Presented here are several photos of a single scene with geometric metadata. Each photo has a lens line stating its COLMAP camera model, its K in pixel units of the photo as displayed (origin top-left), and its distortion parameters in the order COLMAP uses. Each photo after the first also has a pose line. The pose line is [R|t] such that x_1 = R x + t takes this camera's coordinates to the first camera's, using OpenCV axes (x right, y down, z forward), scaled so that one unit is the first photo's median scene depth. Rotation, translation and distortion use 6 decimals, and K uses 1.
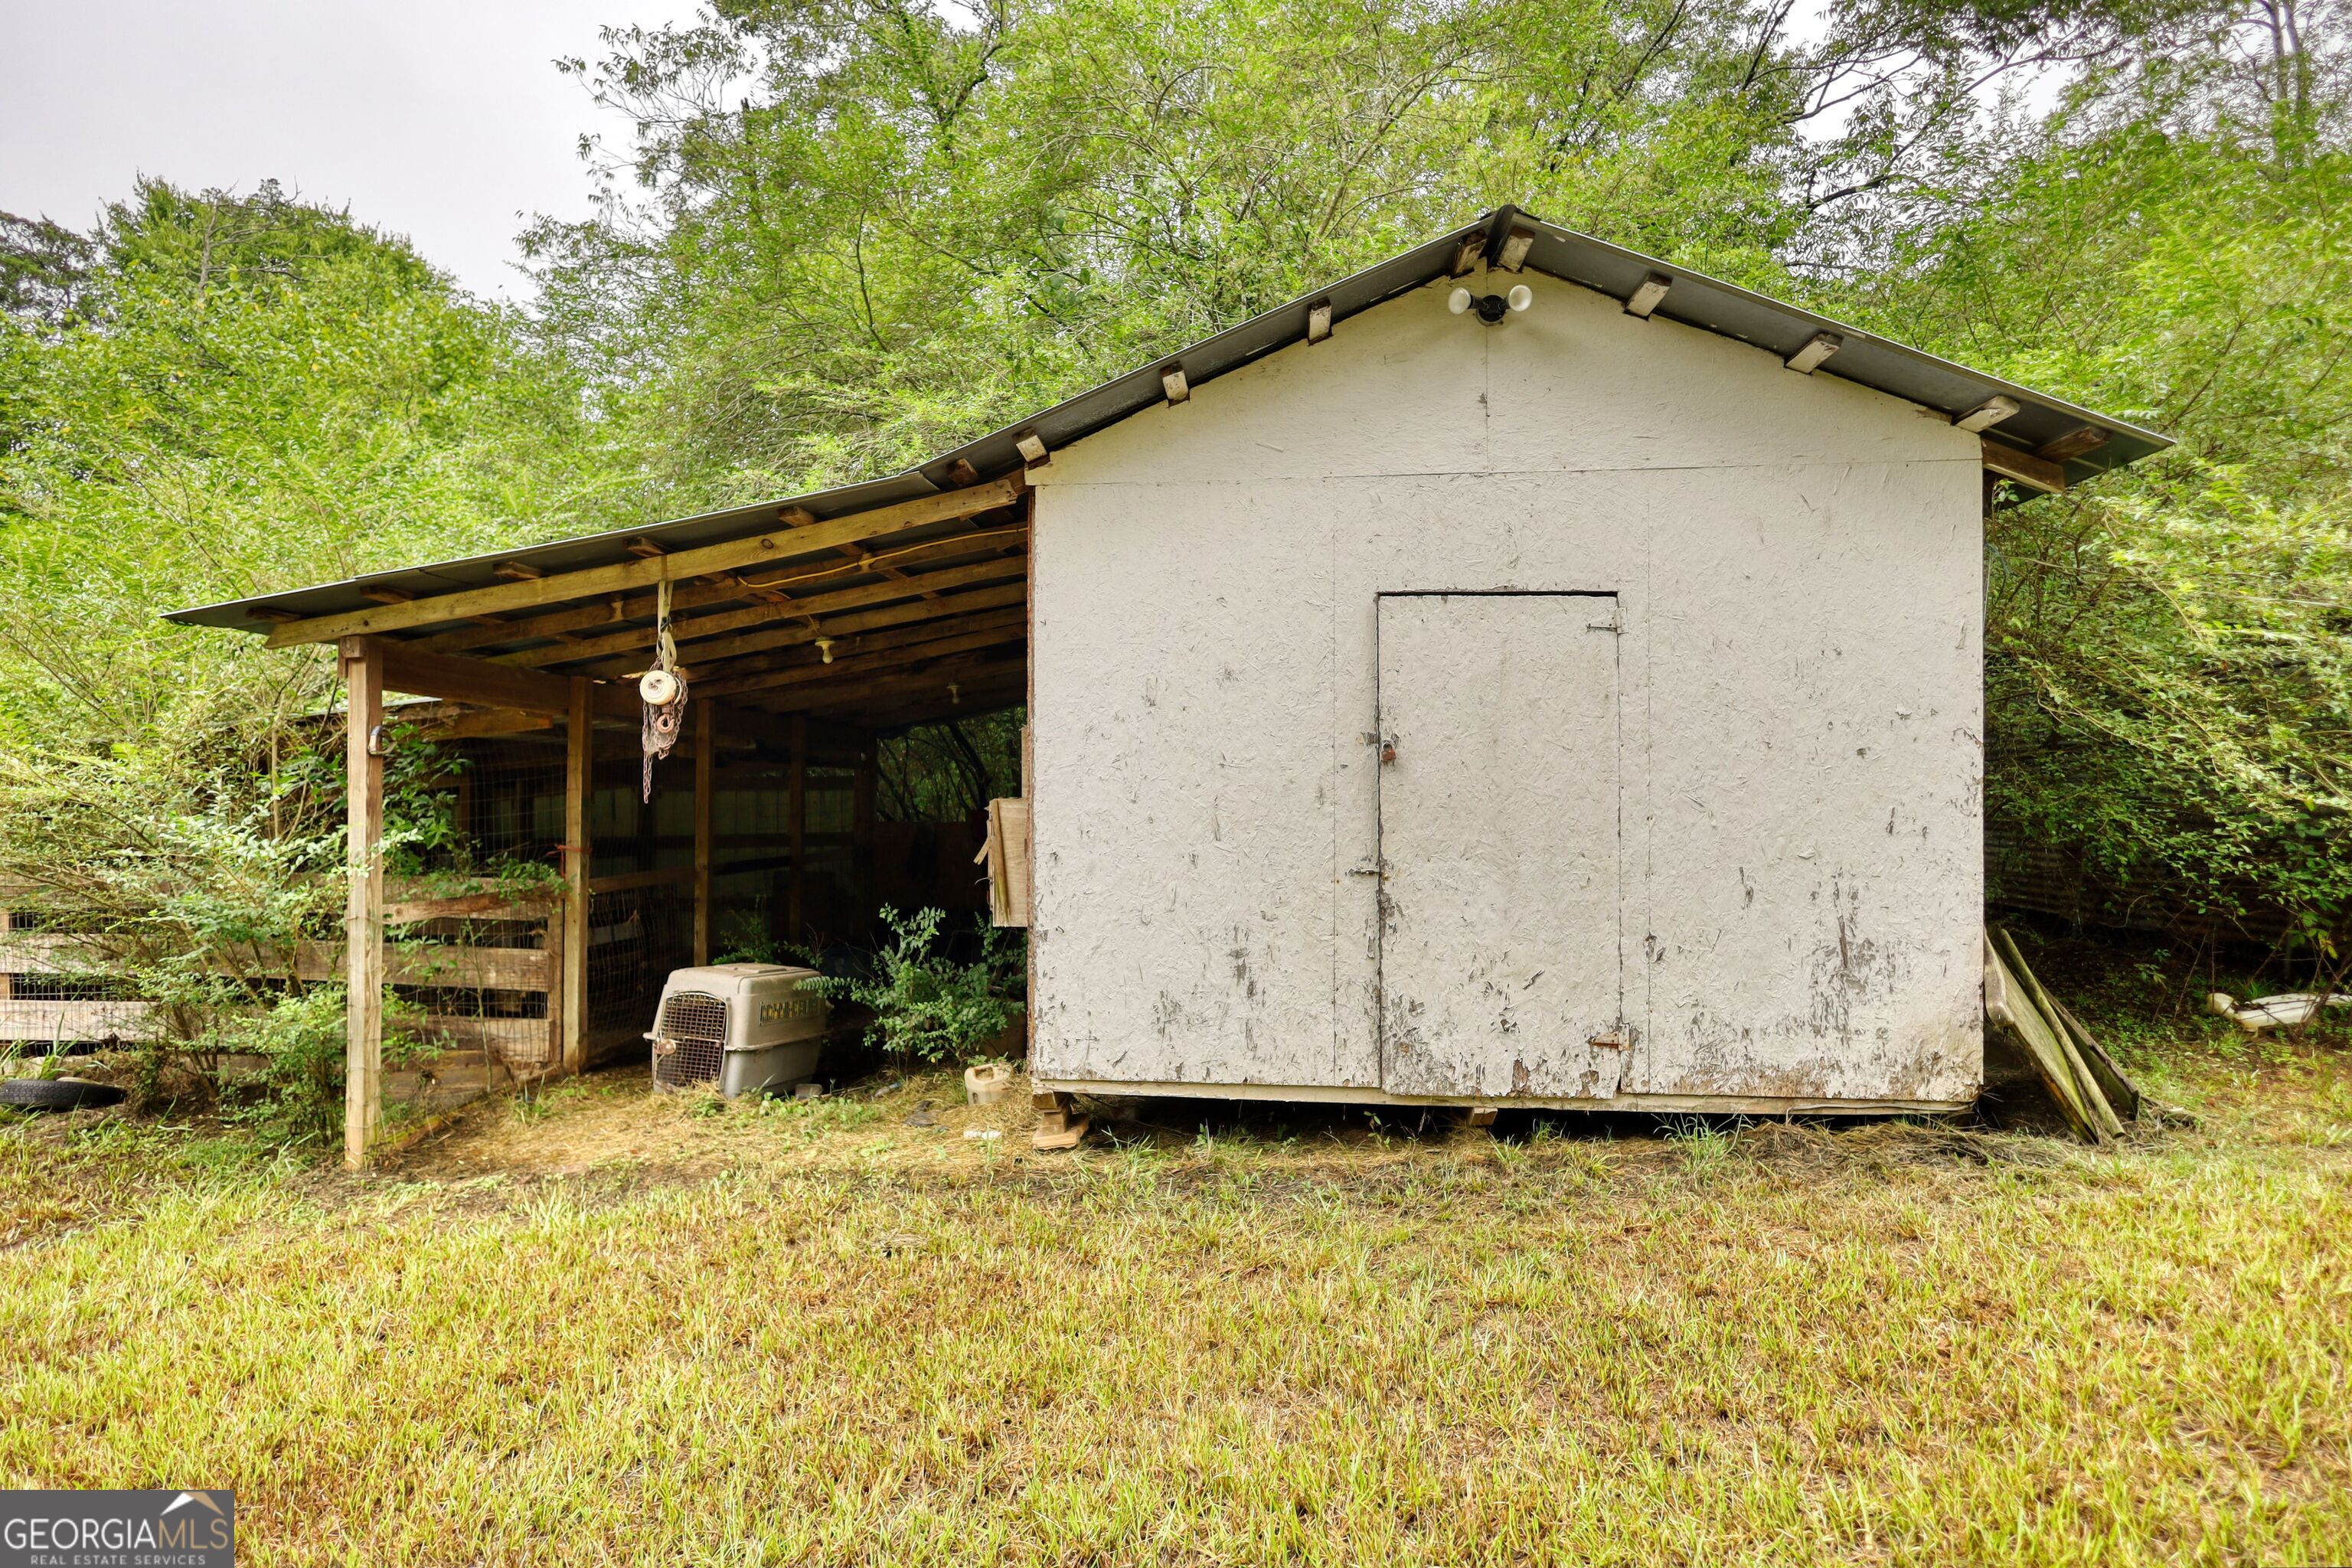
lens RADIAL K [[1099.6, 0, 1162.3], [0, 1099.6, 787.7], [0, 0, 1]] dist [0.001167, -0.001172]
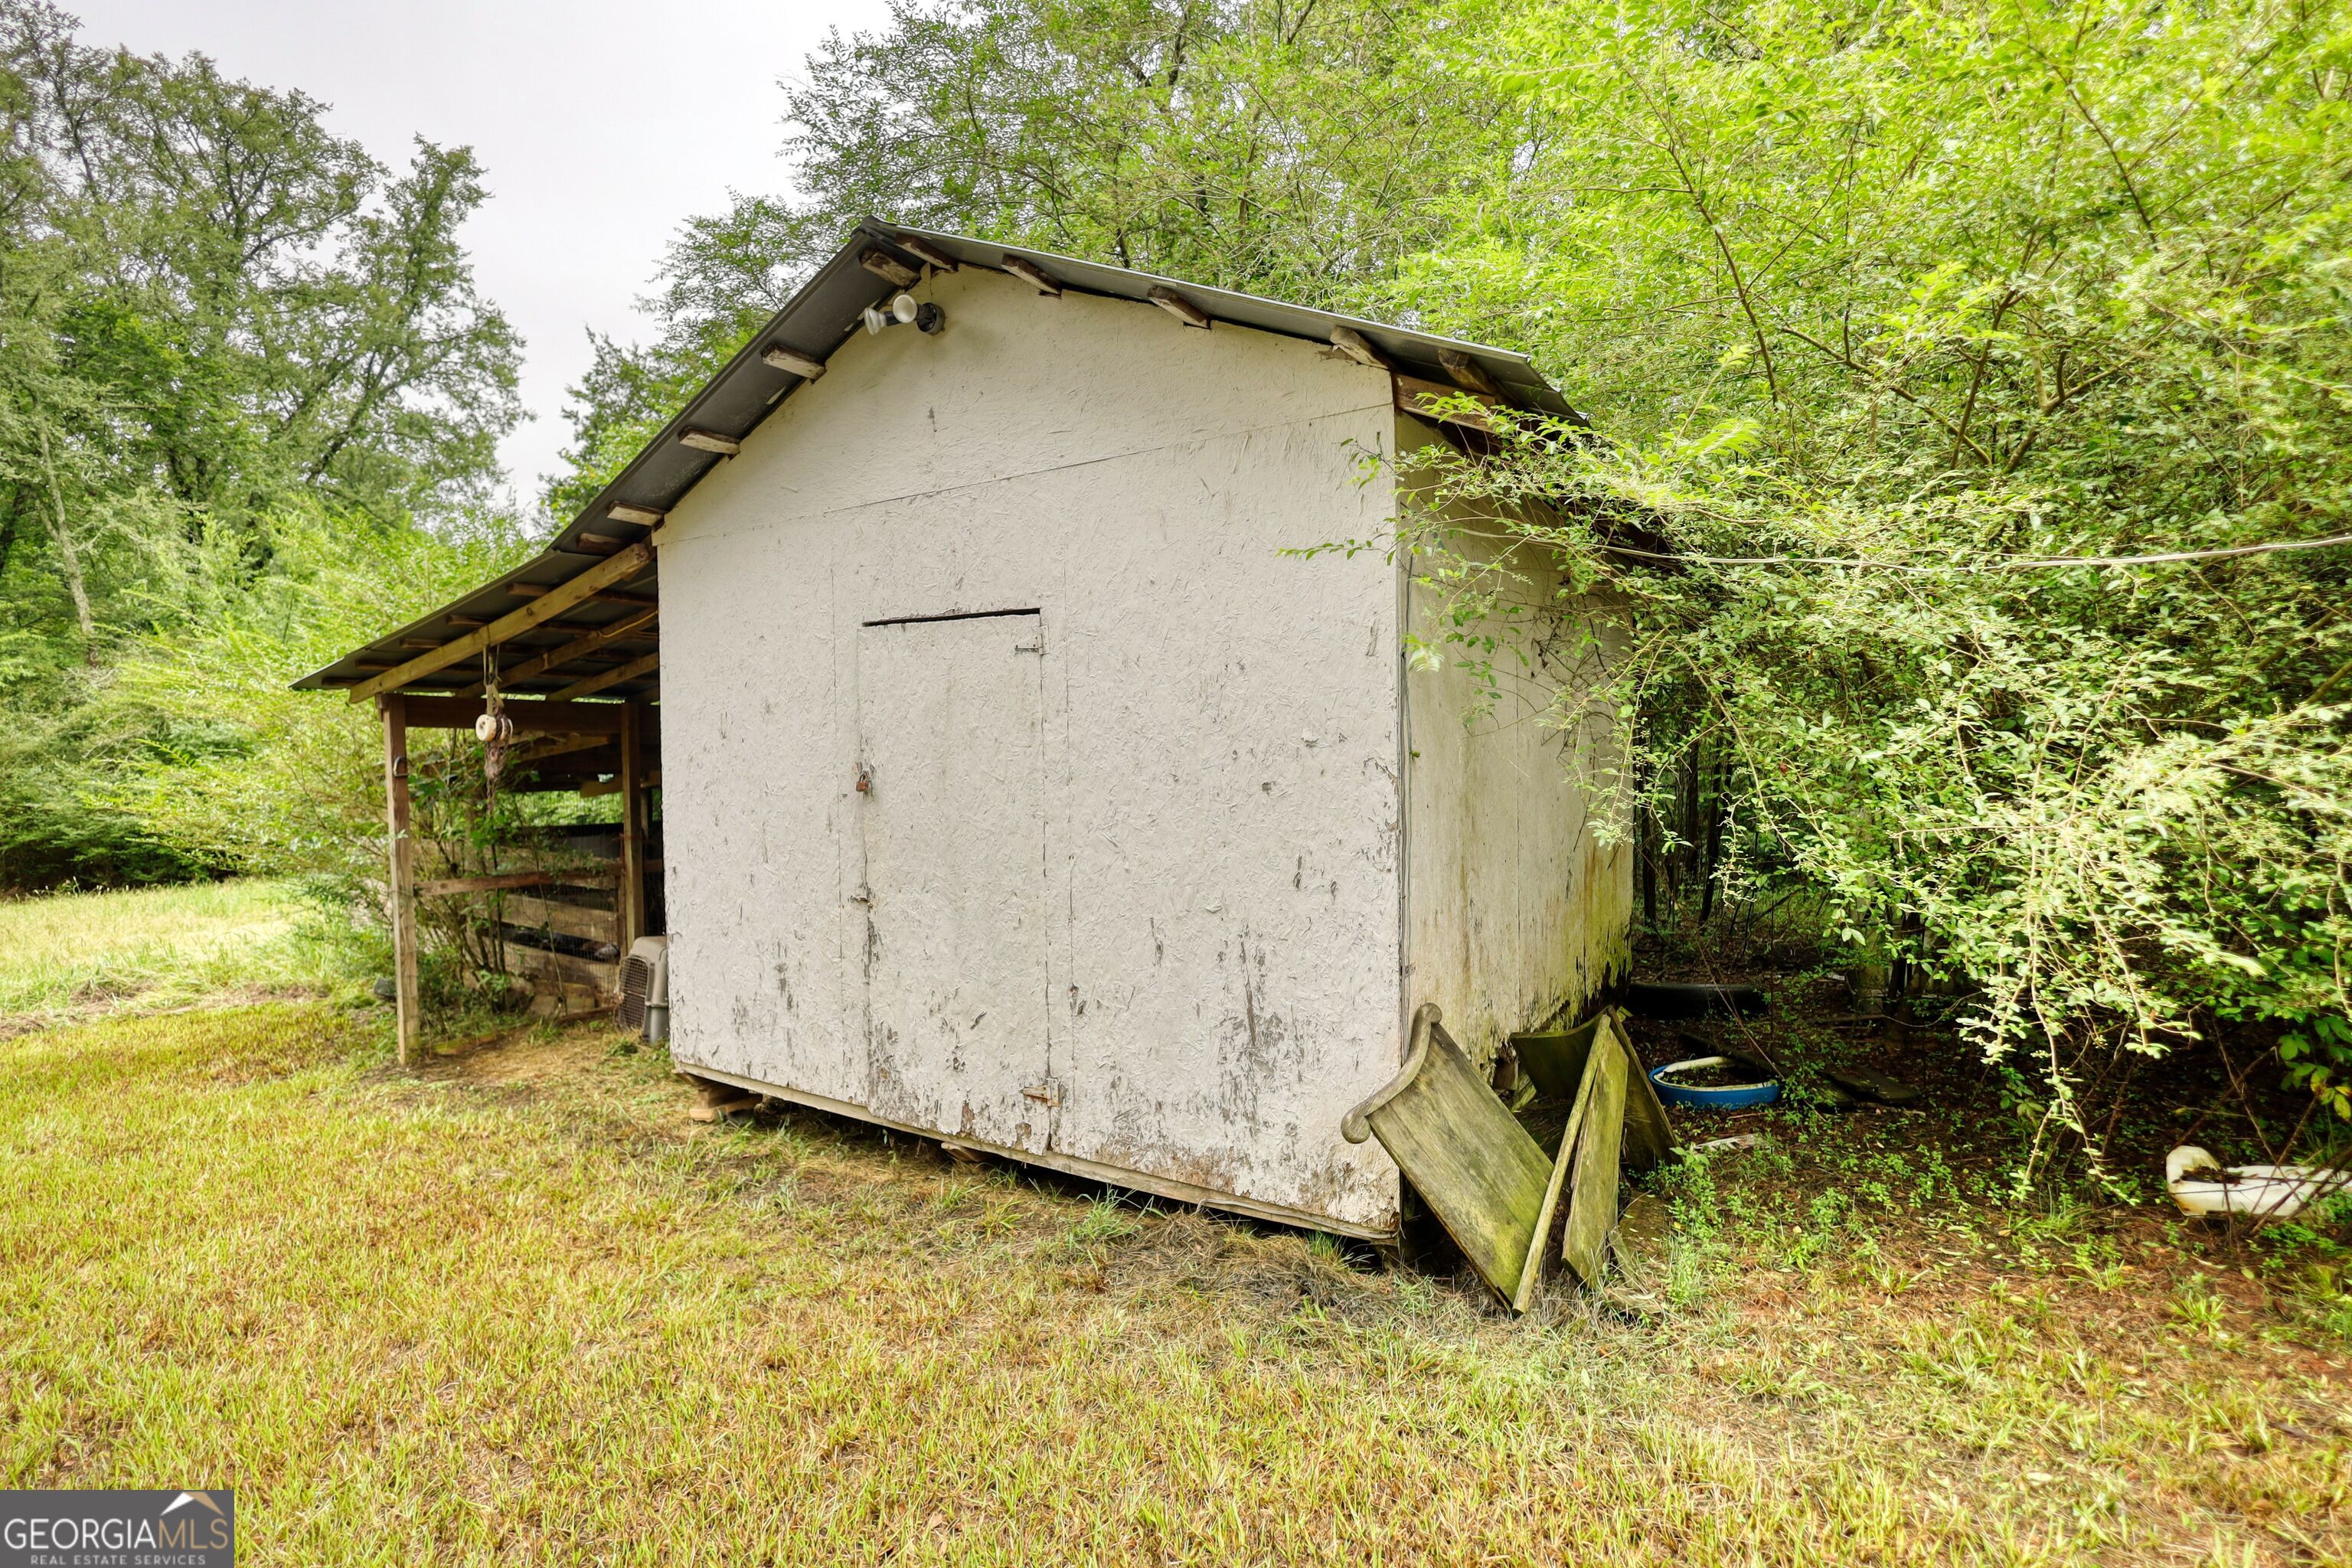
lens RADIAL K [[1099.6, 0, 1162.3], [0, 1099.6, 787.7], [0, 0, 1]] dist [0.001167, -0.001172]
pose [[0.886378, 0.004788, -0.462938, 0.928248], [0.016704, 0.998965, 0.042313, -0.066790], [0.462661, -0.045238, 0.885380, 0.234504]]
